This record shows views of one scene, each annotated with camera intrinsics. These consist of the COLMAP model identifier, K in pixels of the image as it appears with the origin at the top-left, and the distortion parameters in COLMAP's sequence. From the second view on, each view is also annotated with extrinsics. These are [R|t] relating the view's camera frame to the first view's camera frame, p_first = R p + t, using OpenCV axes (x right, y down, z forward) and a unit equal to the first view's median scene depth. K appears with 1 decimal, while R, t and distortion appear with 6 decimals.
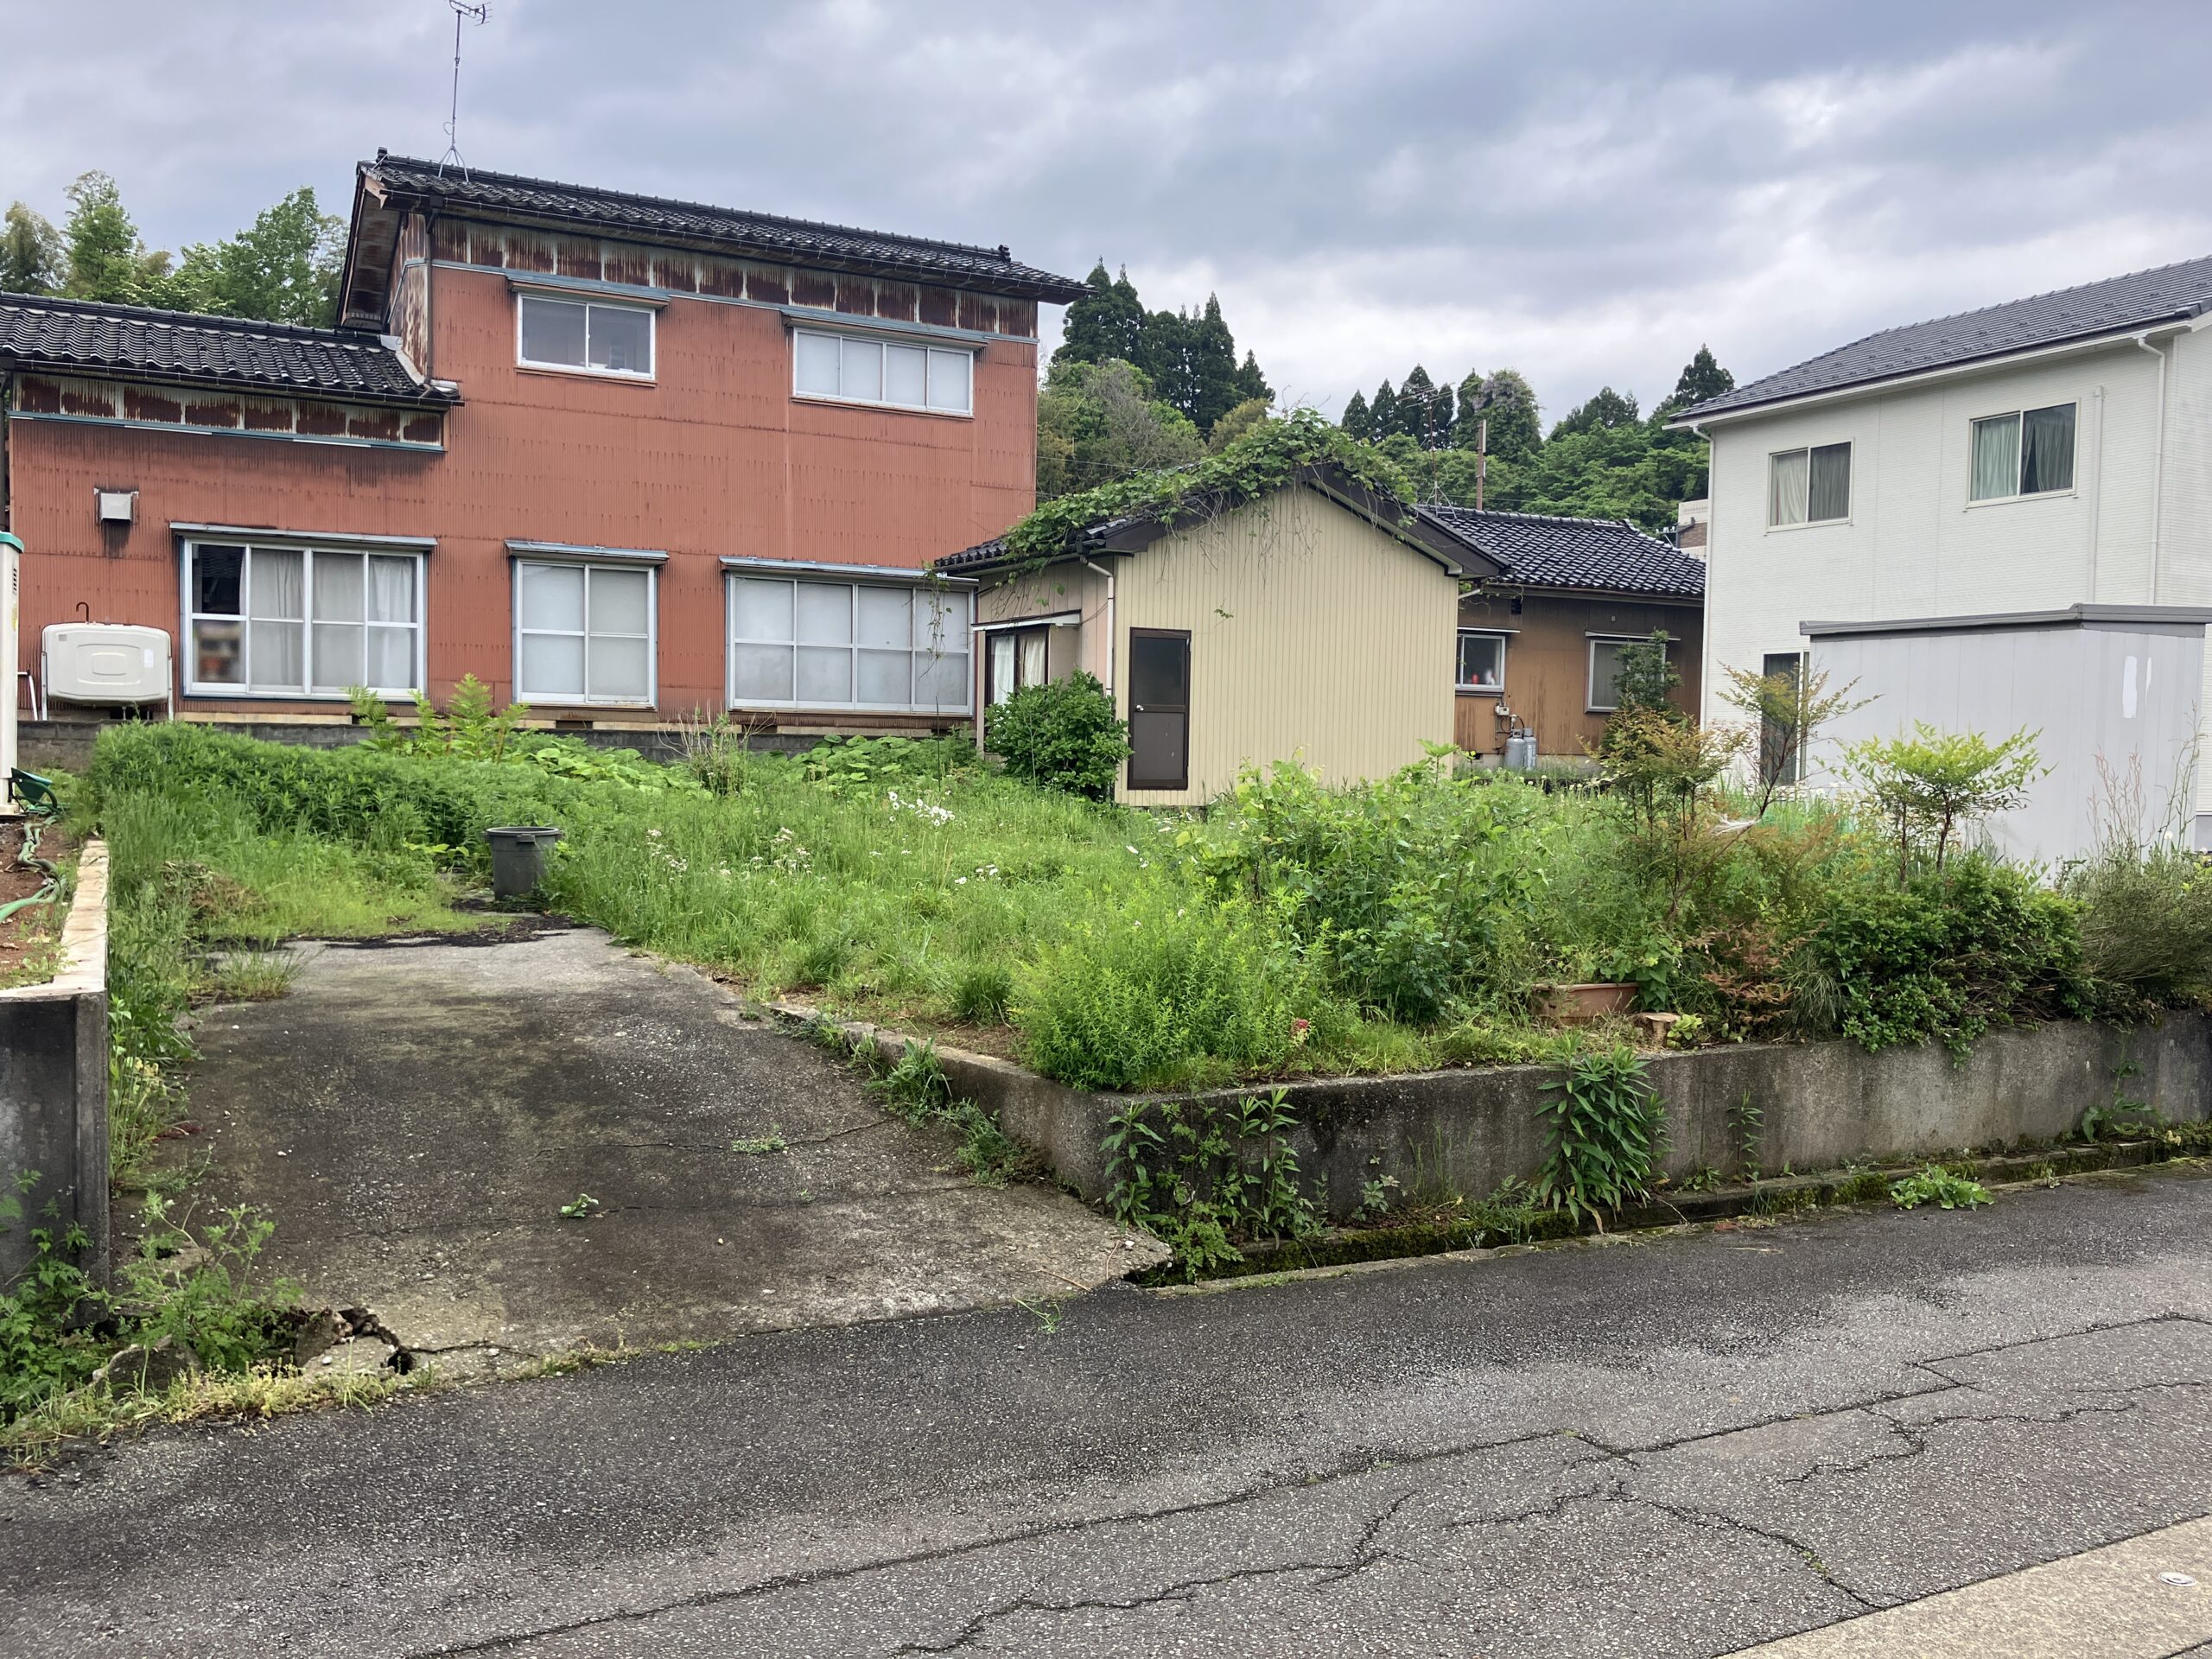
lens RADIAL K [[1829.3, 0, 1135.7], [0, 1829.3, 835.1], [0, 0, 1]] dist [0.035420, -0.060738]
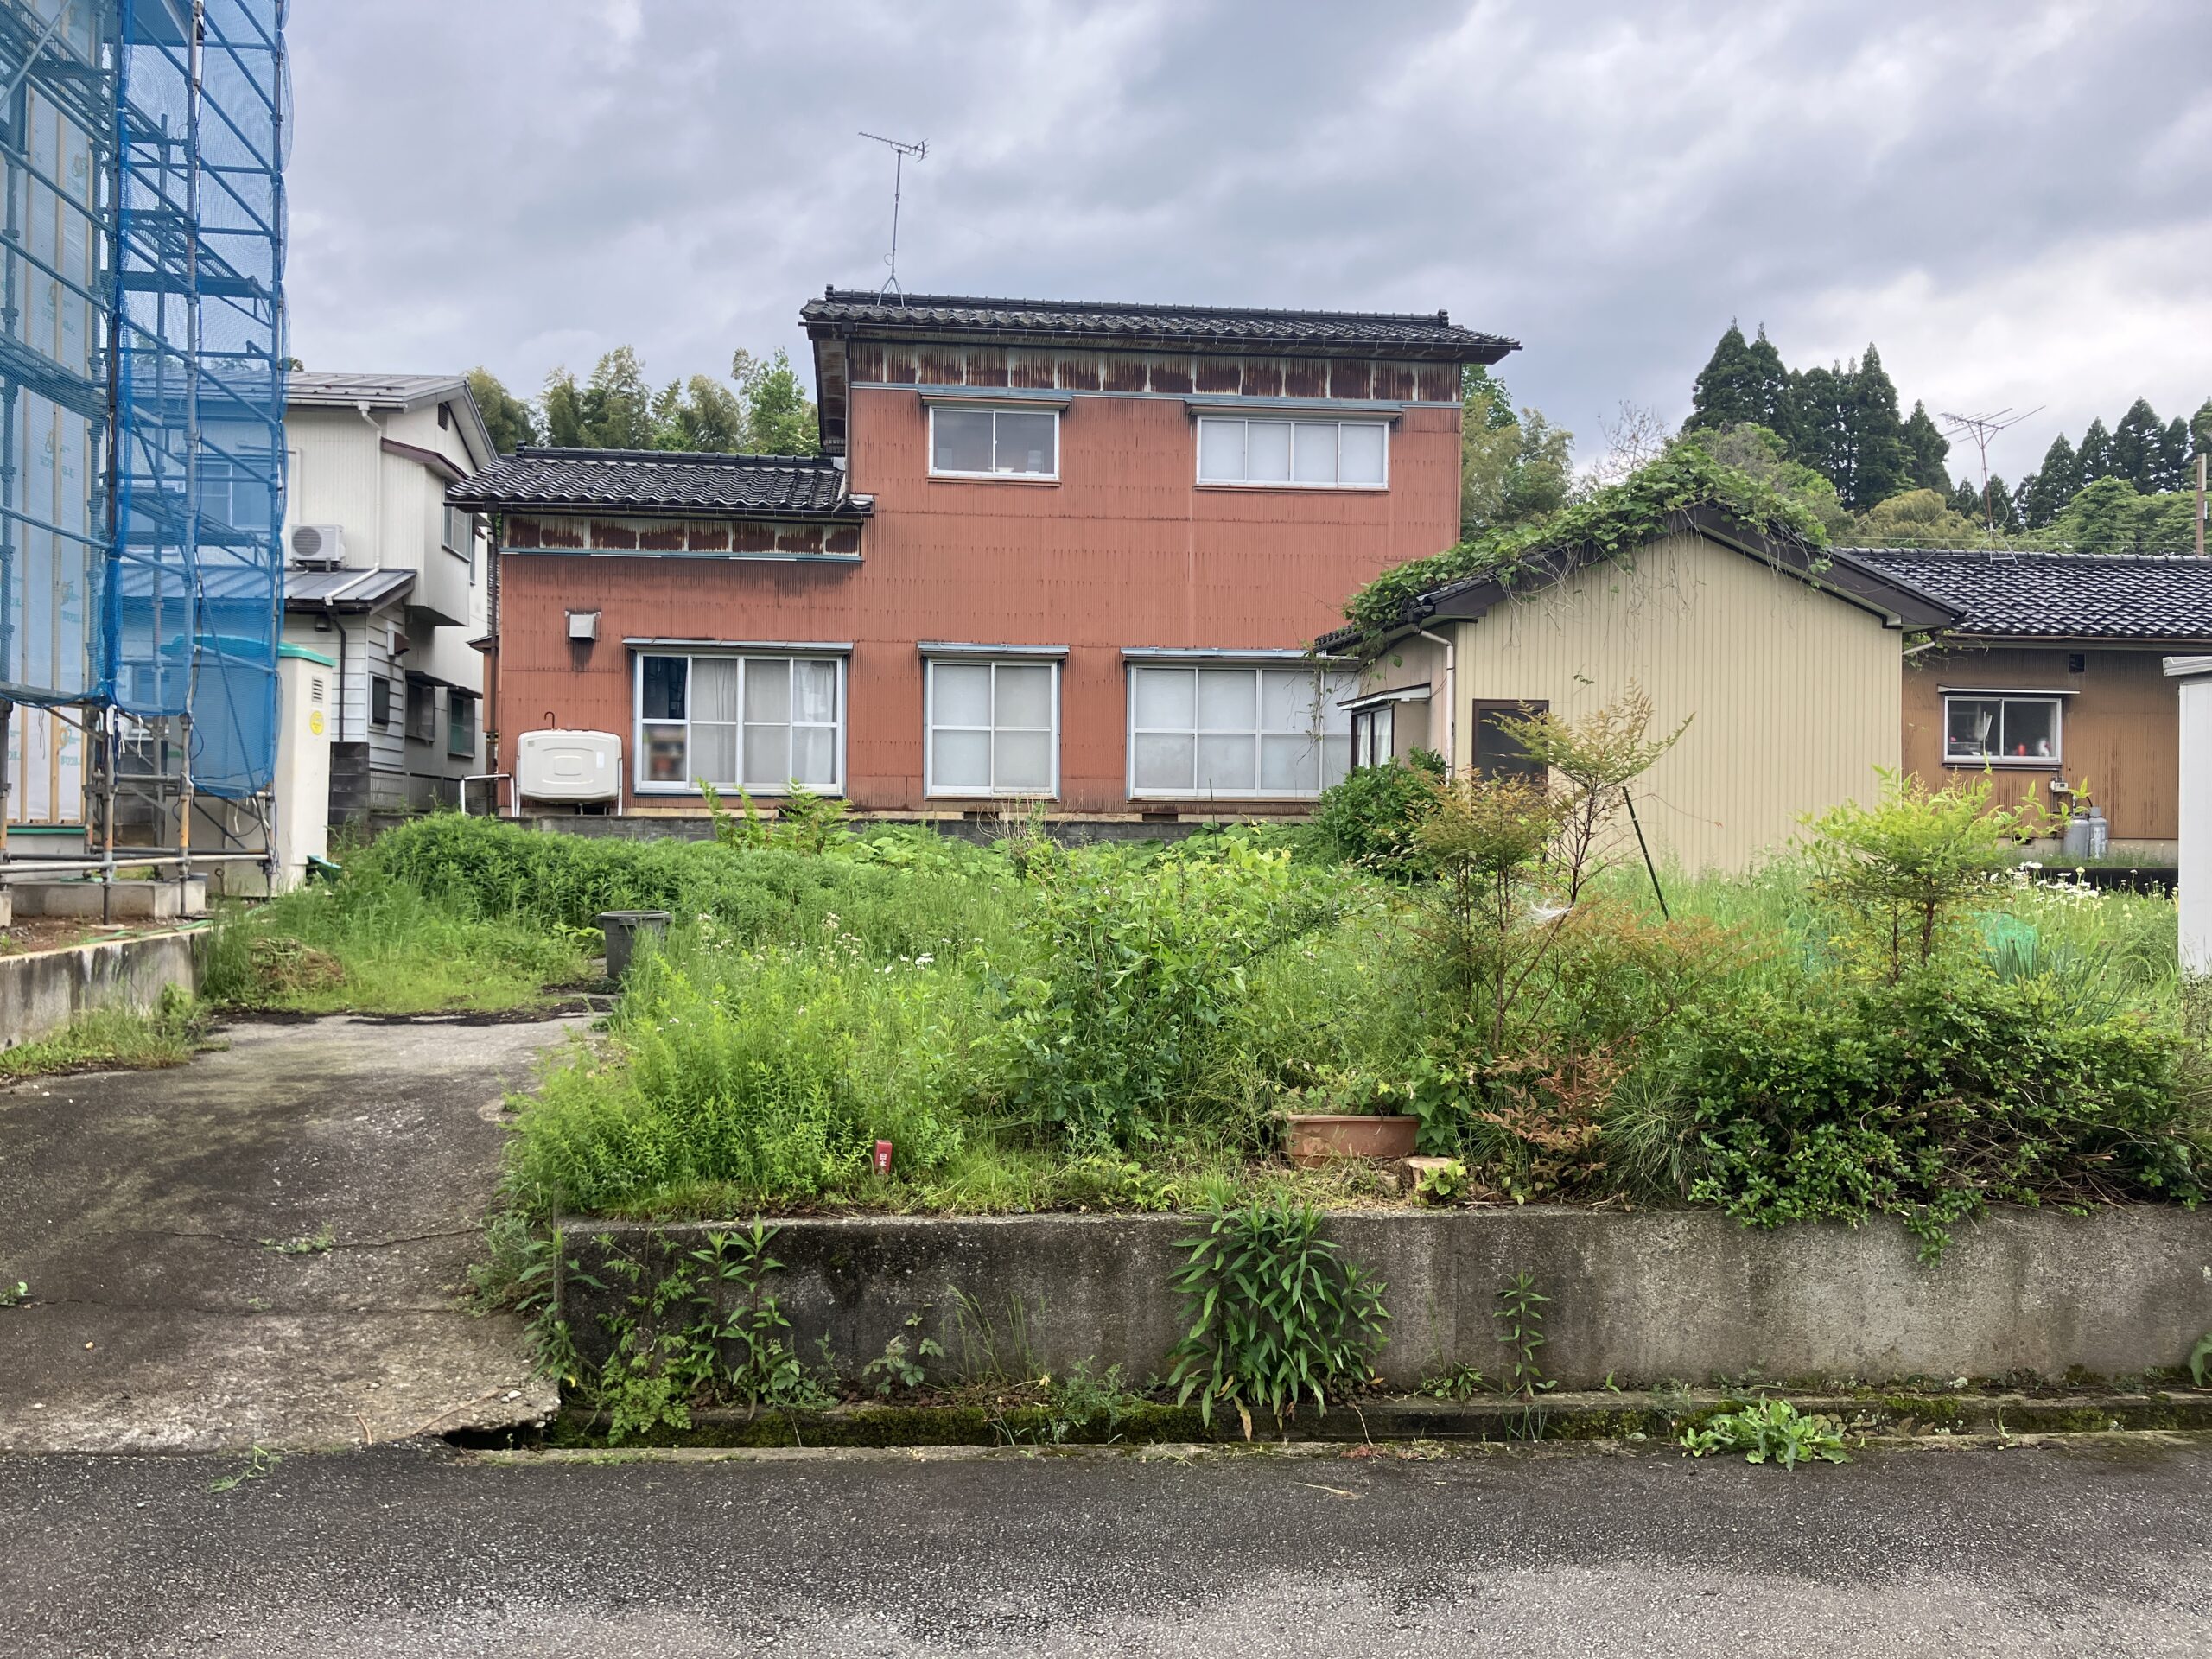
lens RADIAL K [[1829.3, 0, 1135.7], [0, 1829.3, 835.1], [0, 0, 1]] dist [0.035420, -0.060738]
pose [[0.927365, -0.007632, -0.374079, 0.167048], [-0.011594, 0.998726, -0.049116, 0.000320], [0.373977, 0.049886, 0.926095, 0.085554]]
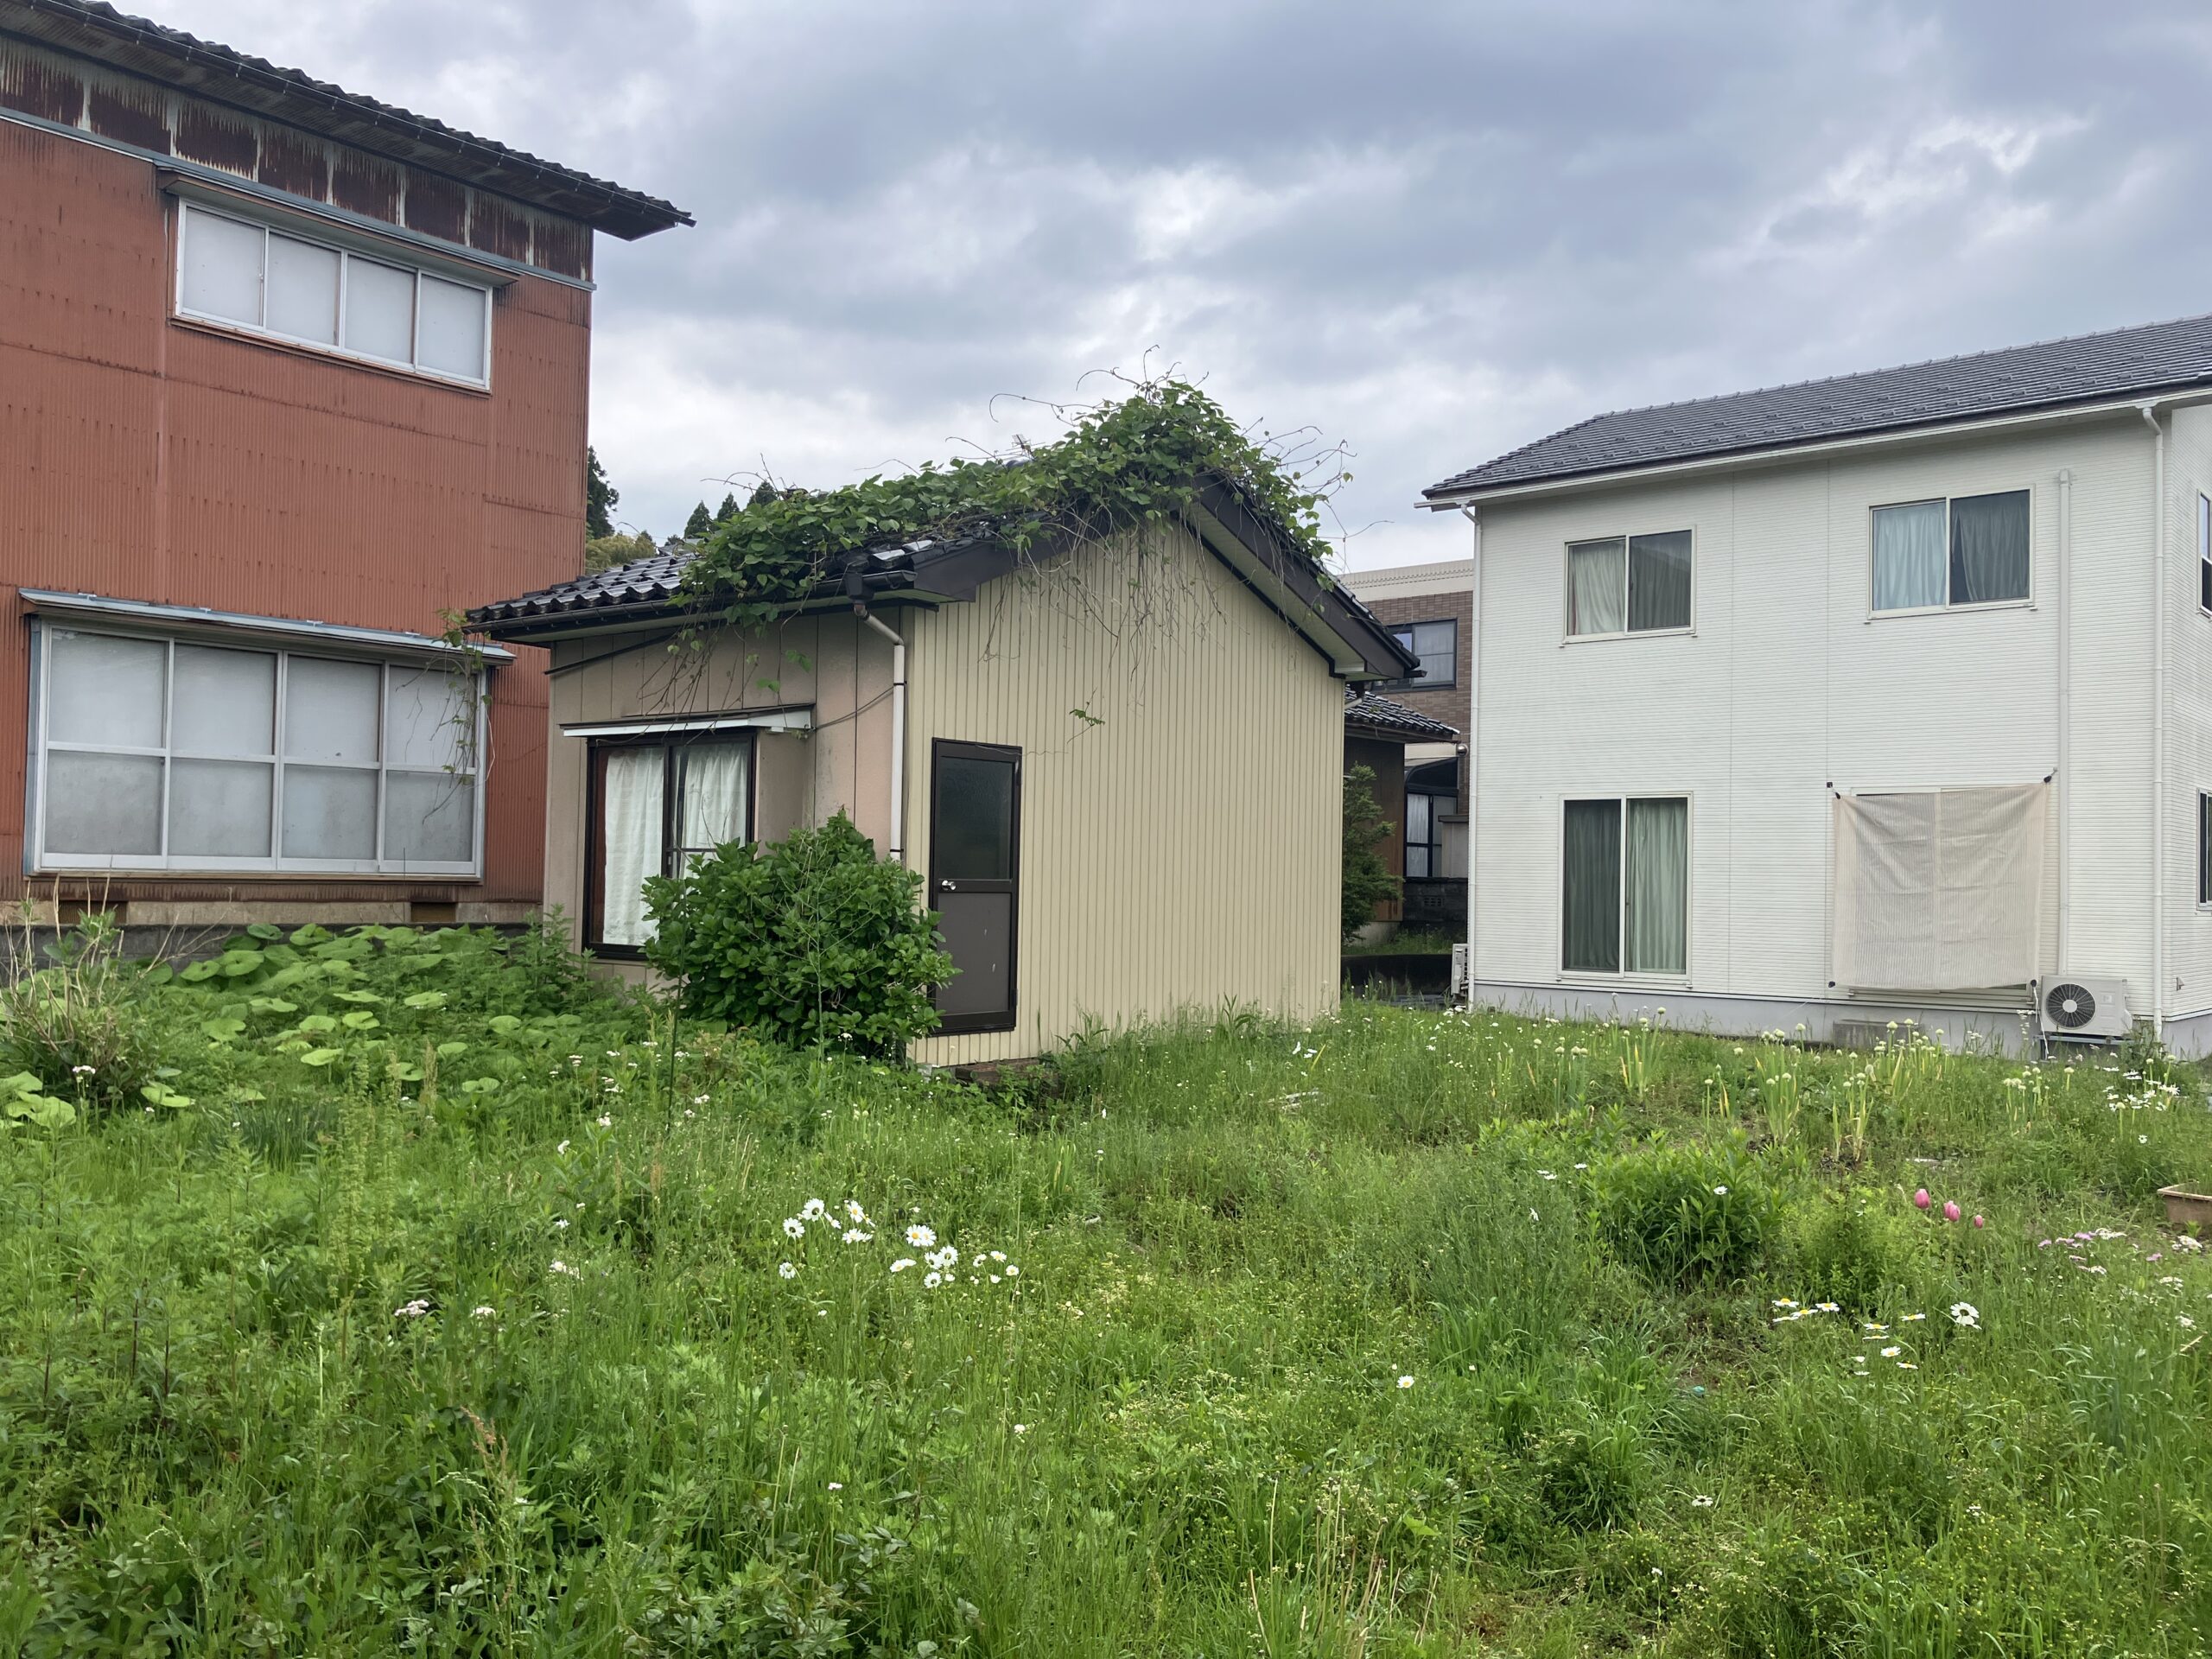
lens RADIAL K [[1815.1, 0, 1106.0], [0, 1815.1, 829.5], [0, 0, 1]] dist [0.006111, -0.007960]
pose [[0.933607, 0.011197, 0.358123, -0.129527], [0.014575, 0.997497, -0.069186, -0.043213], [-0.358001, 0.069812, 0.931108, 0.427953]]
